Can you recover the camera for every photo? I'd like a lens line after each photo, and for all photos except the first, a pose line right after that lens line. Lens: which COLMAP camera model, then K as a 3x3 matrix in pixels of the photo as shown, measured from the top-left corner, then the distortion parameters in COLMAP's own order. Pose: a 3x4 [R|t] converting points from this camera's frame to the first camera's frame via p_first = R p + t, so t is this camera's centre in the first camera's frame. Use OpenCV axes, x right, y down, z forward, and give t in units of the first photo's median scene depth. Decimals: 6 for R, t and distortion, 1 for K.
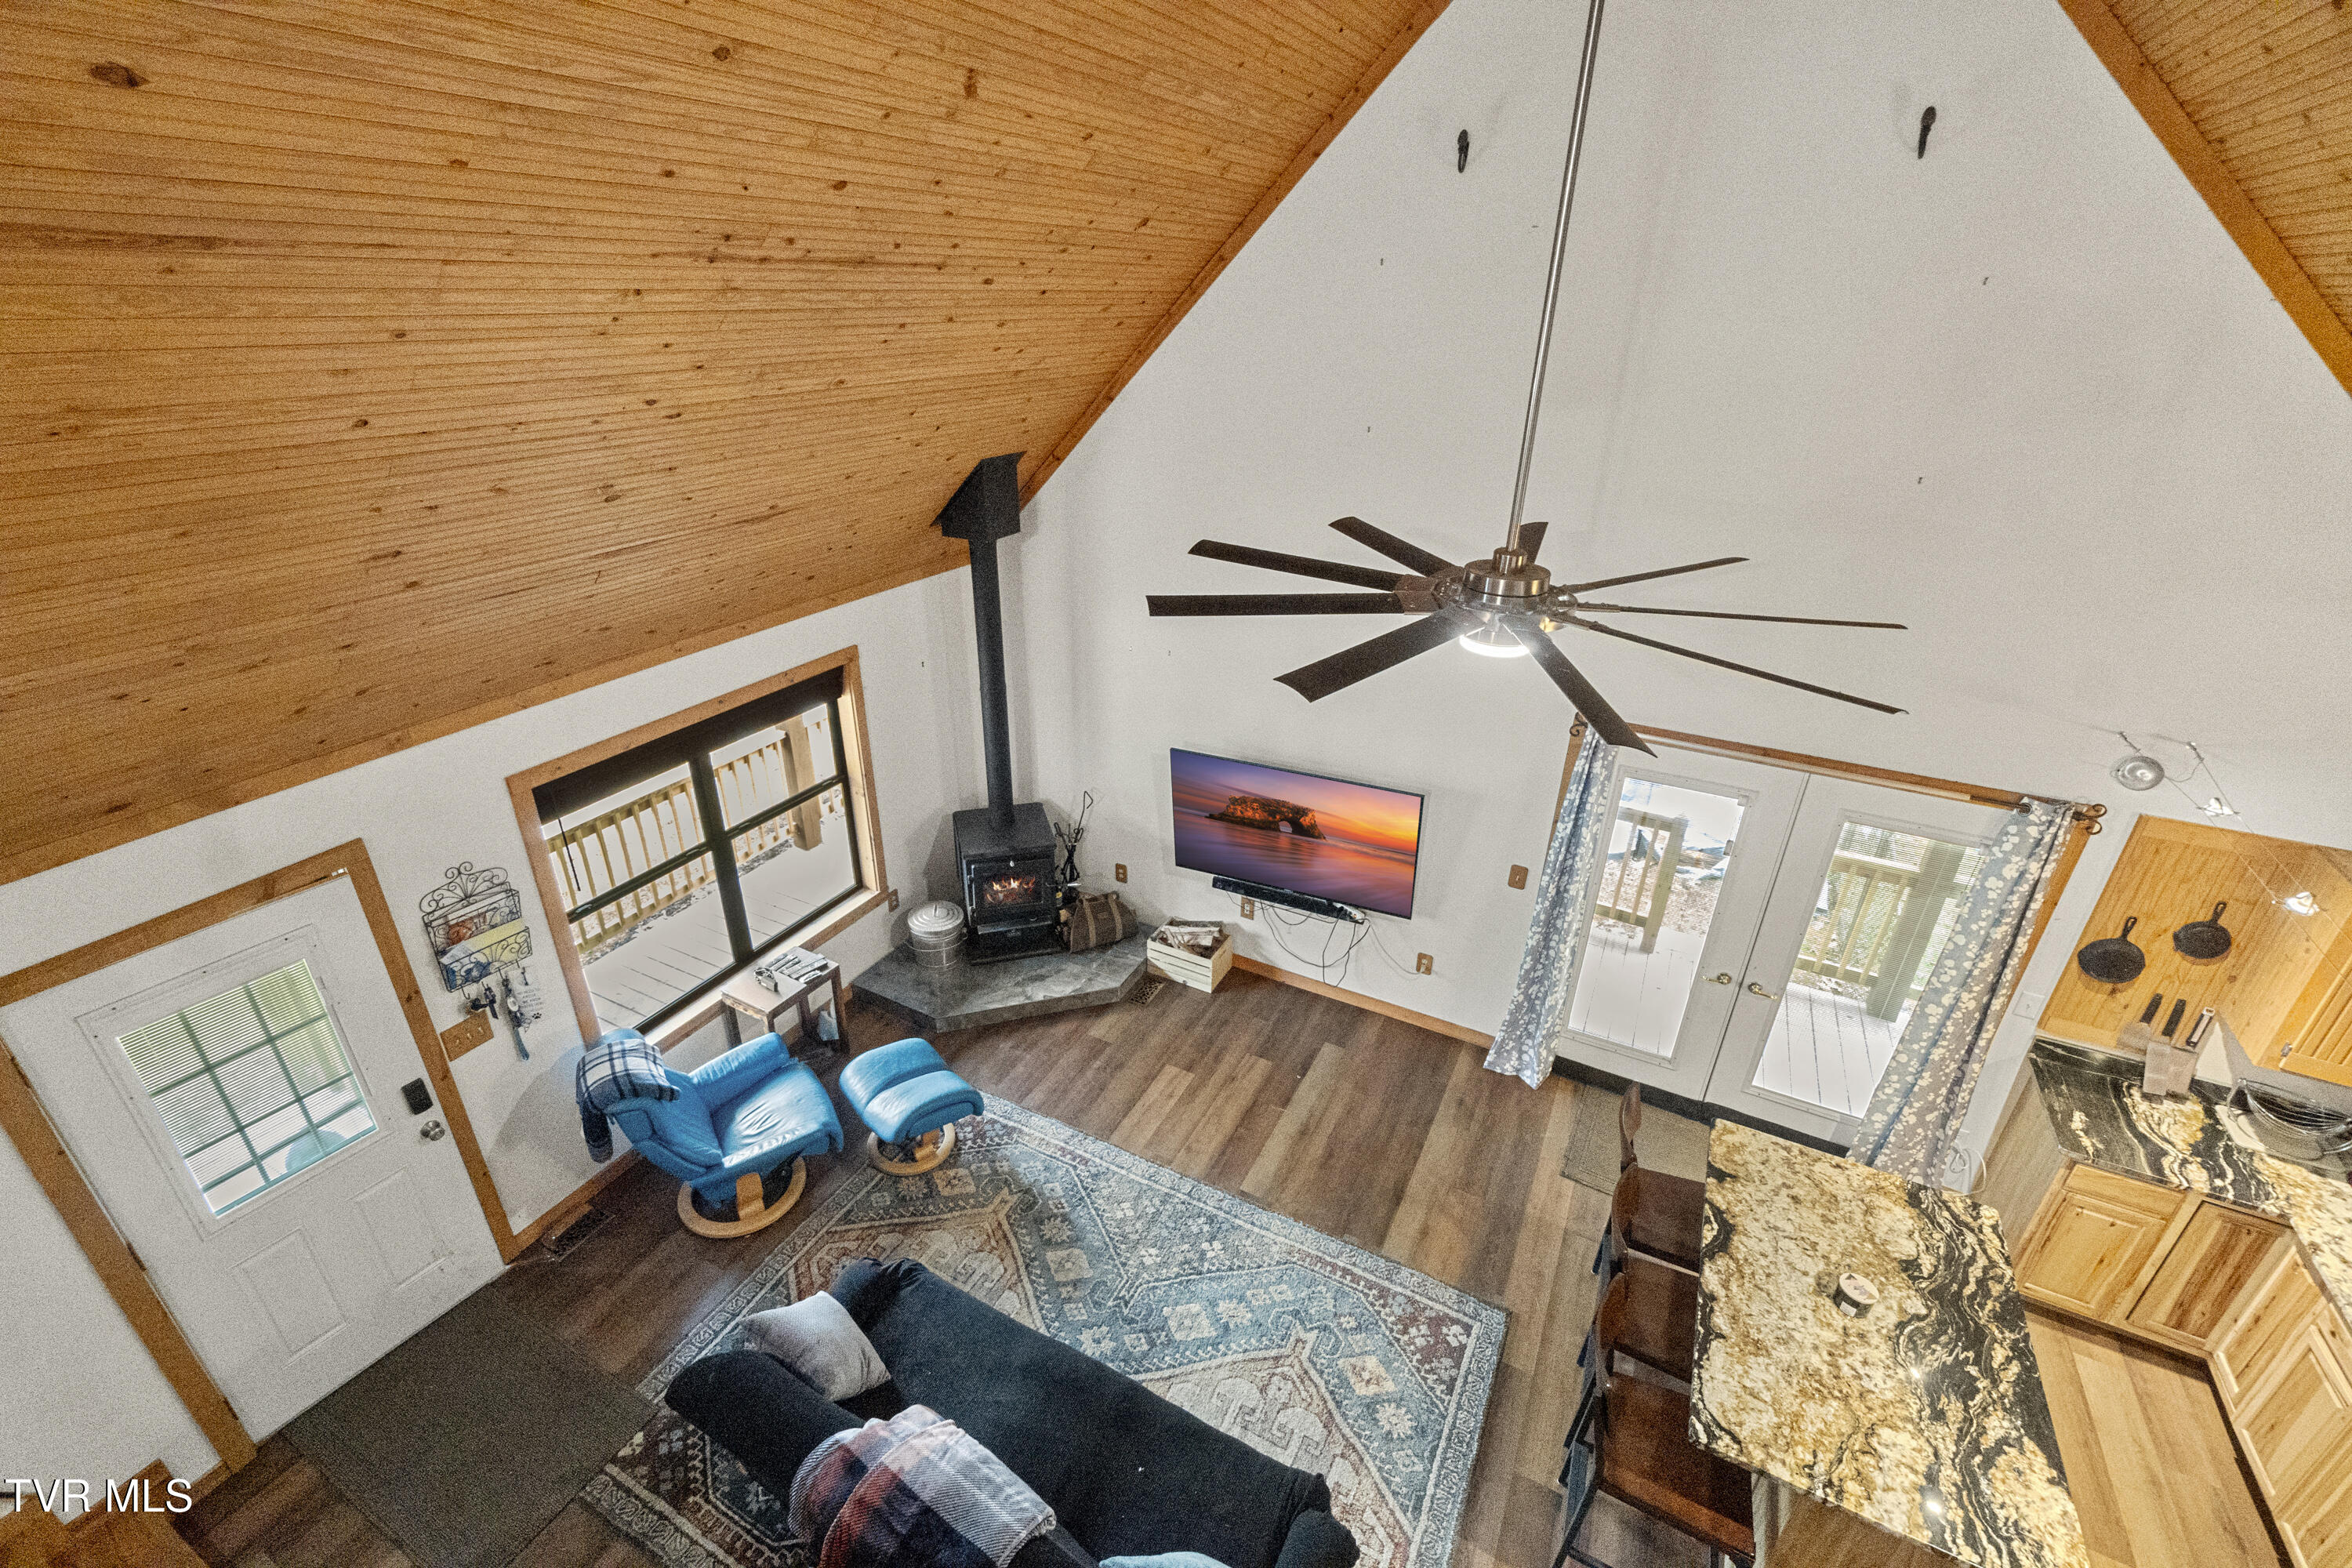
lens RADIAL K [[1019.8, 0, 1170.5], [0, 1019.8, 779.4], [0, 0, 1]] dist [0.000460, 0.000631]
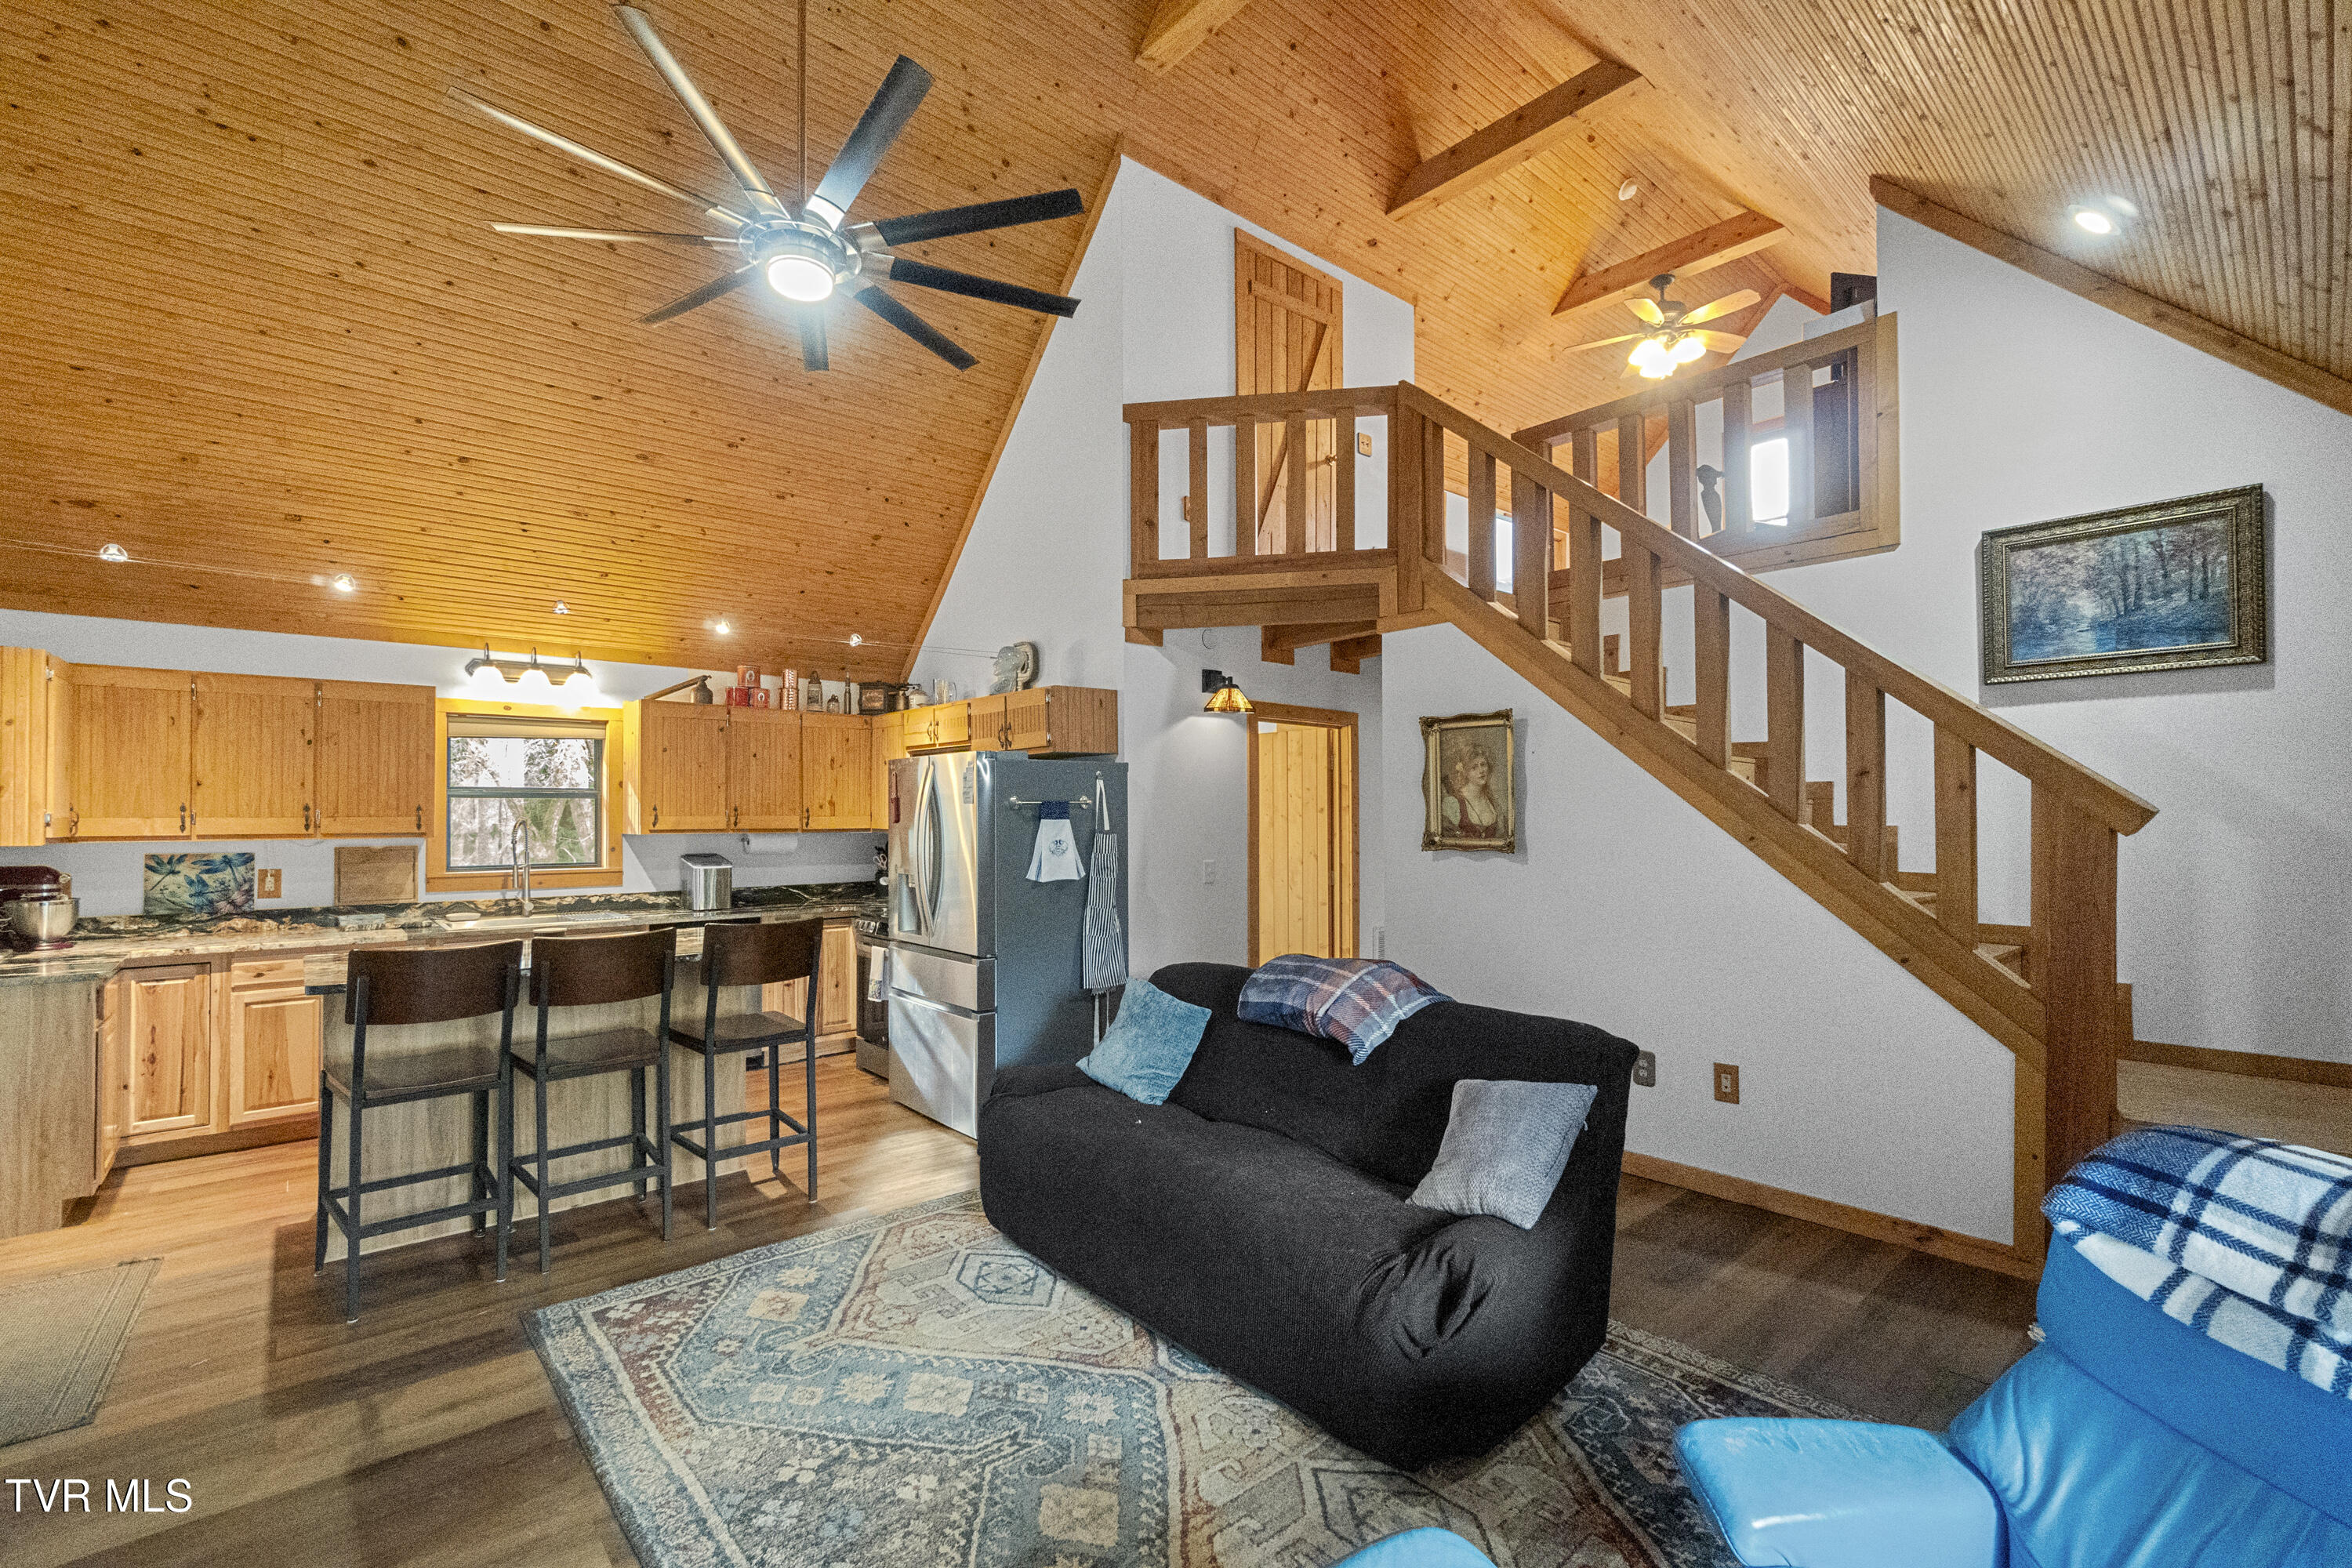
lens RADIAL K [[1022.4, 0, 1163.8], [0, 1022.4, 803.0], [0, 0, 1]] dist [-0.002008, 0.000301]
pose [[-0.928517, -0.010389, 0.371144, -0.321467], [0.149983, 0.903927, 0.400526, 0.001047], [-0.339648, 0.427561, -0.837754, 1.303158]]
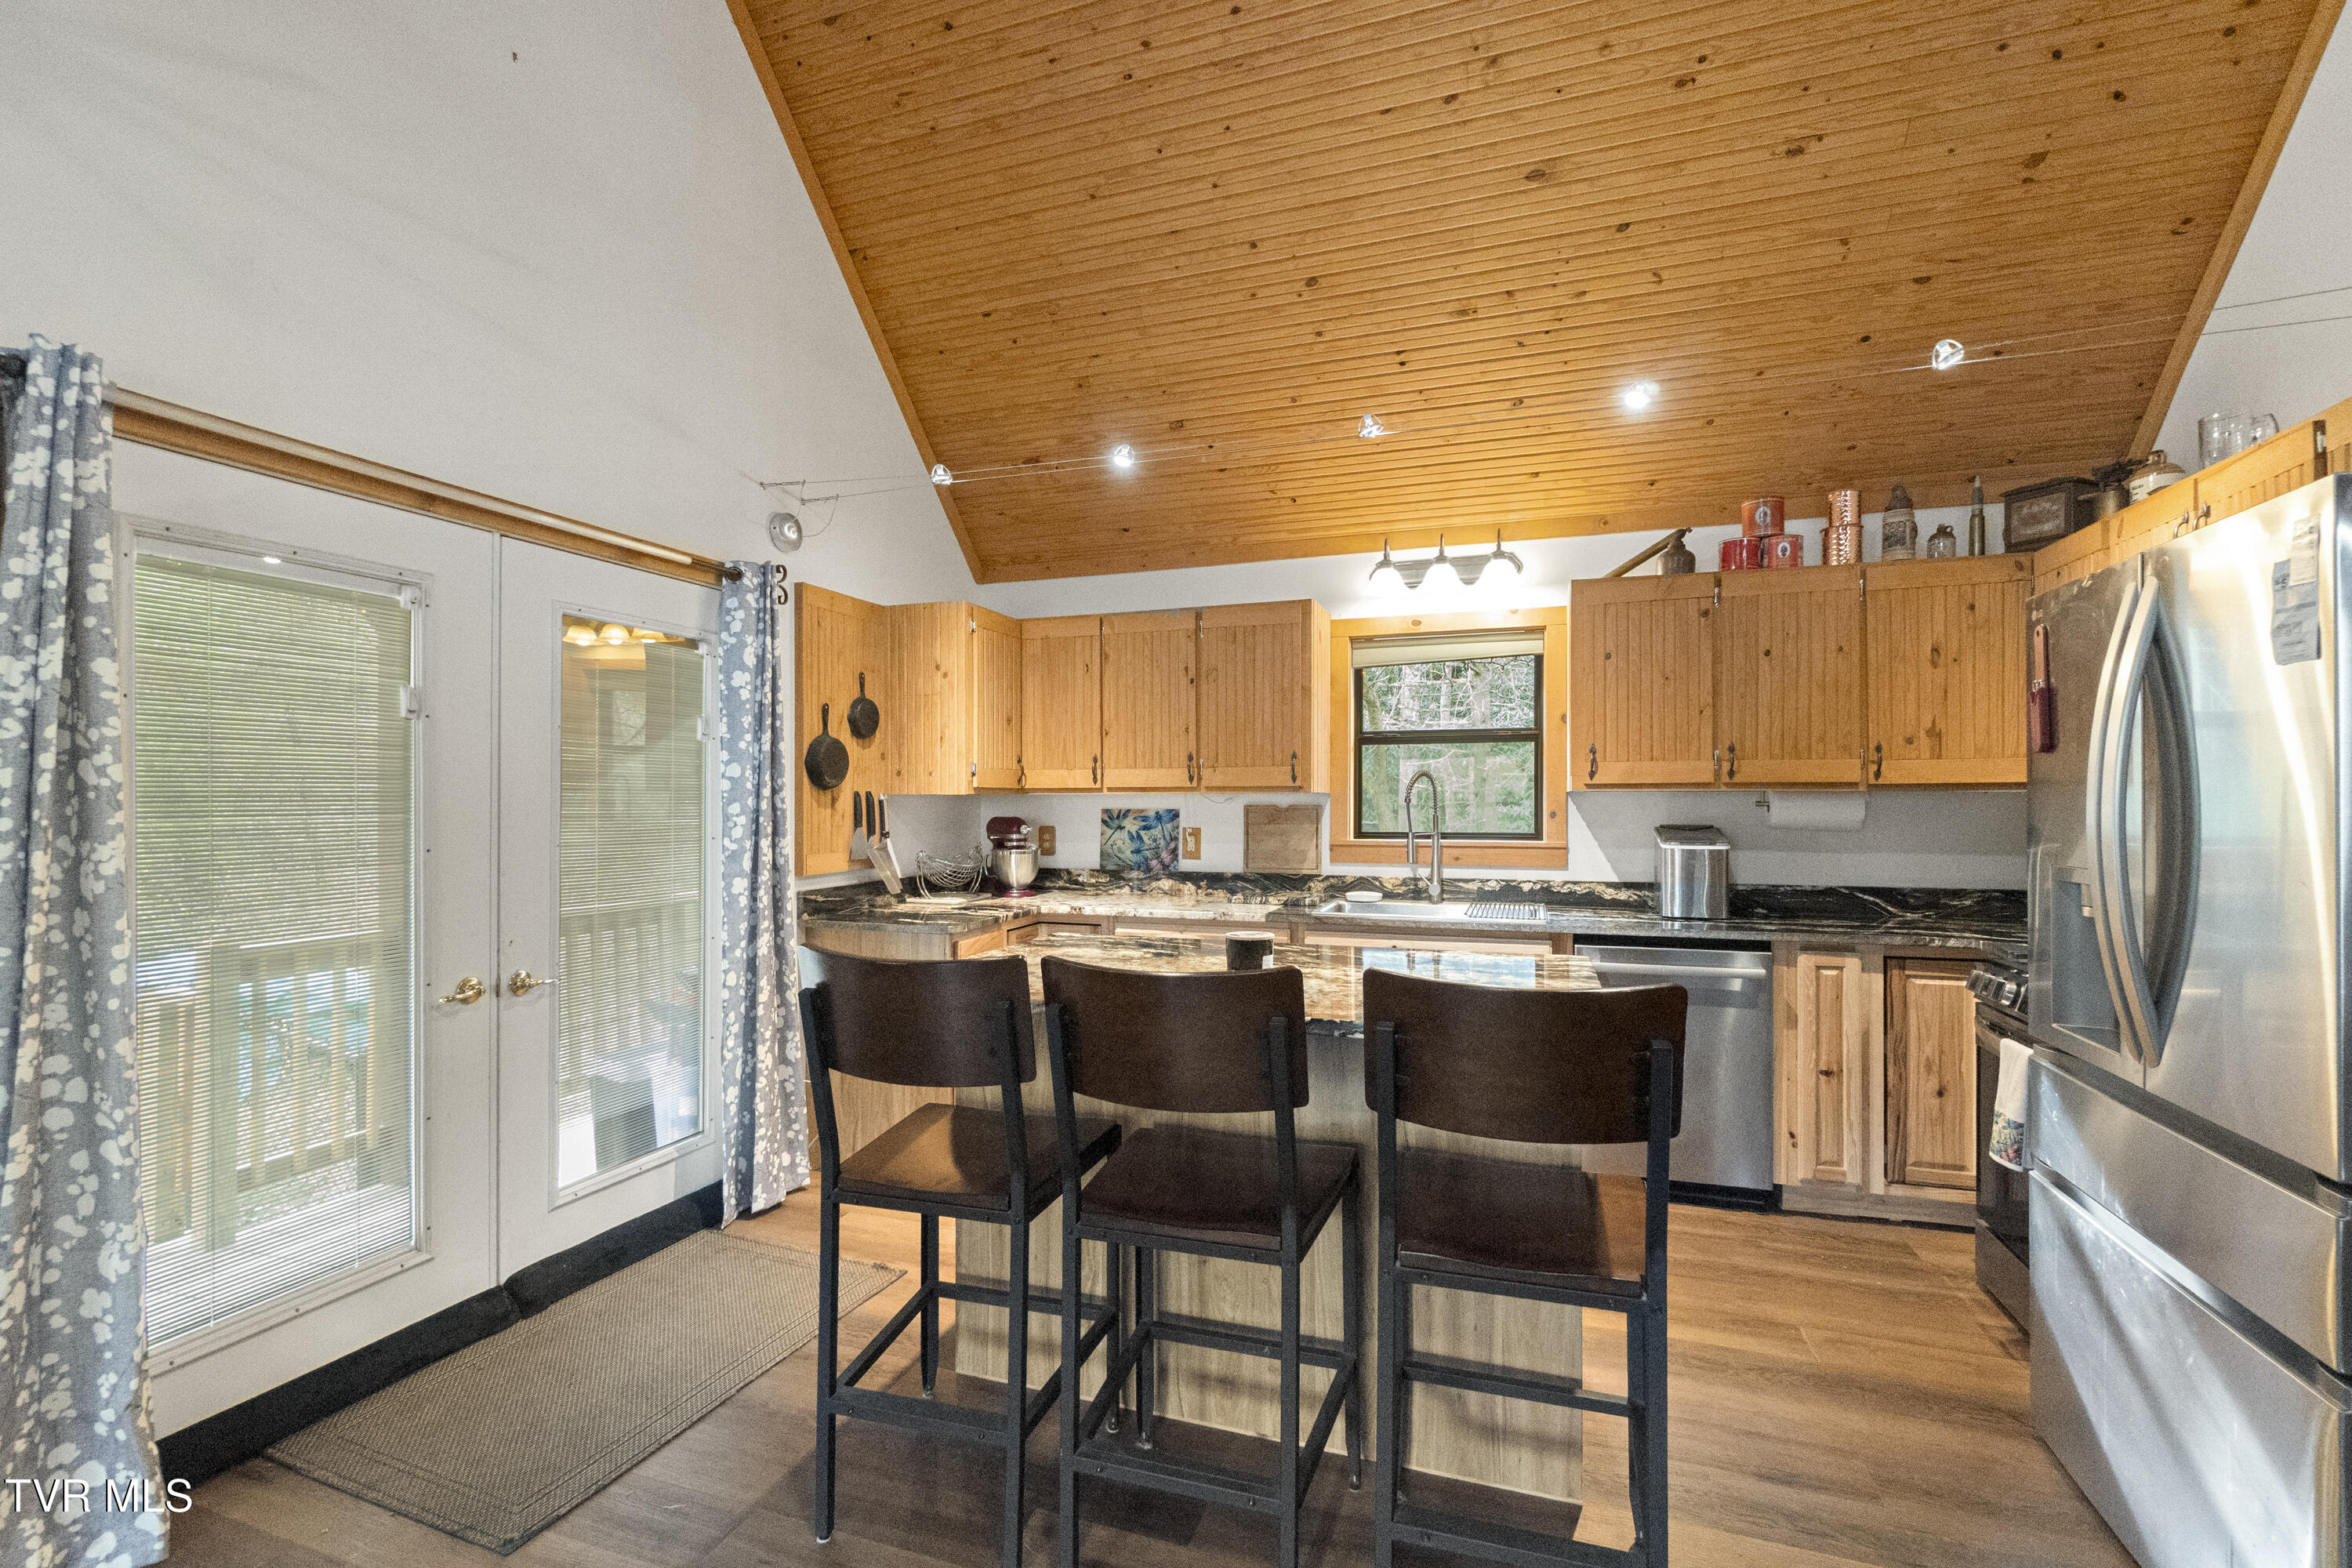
lens RADIAL K [[1030.6, 0, 1161.6], [0, 1030.6, 798.9], [0, 0, 1]] dist [-0.002514, -0.000573]
pose [[-0.137971, -0.017597, 0.990280, -0.003044], [0.432737, 0.898290, 0.076253, 0.259932], [-0.890900, 0.439052, -0.116323, 0.847105]]
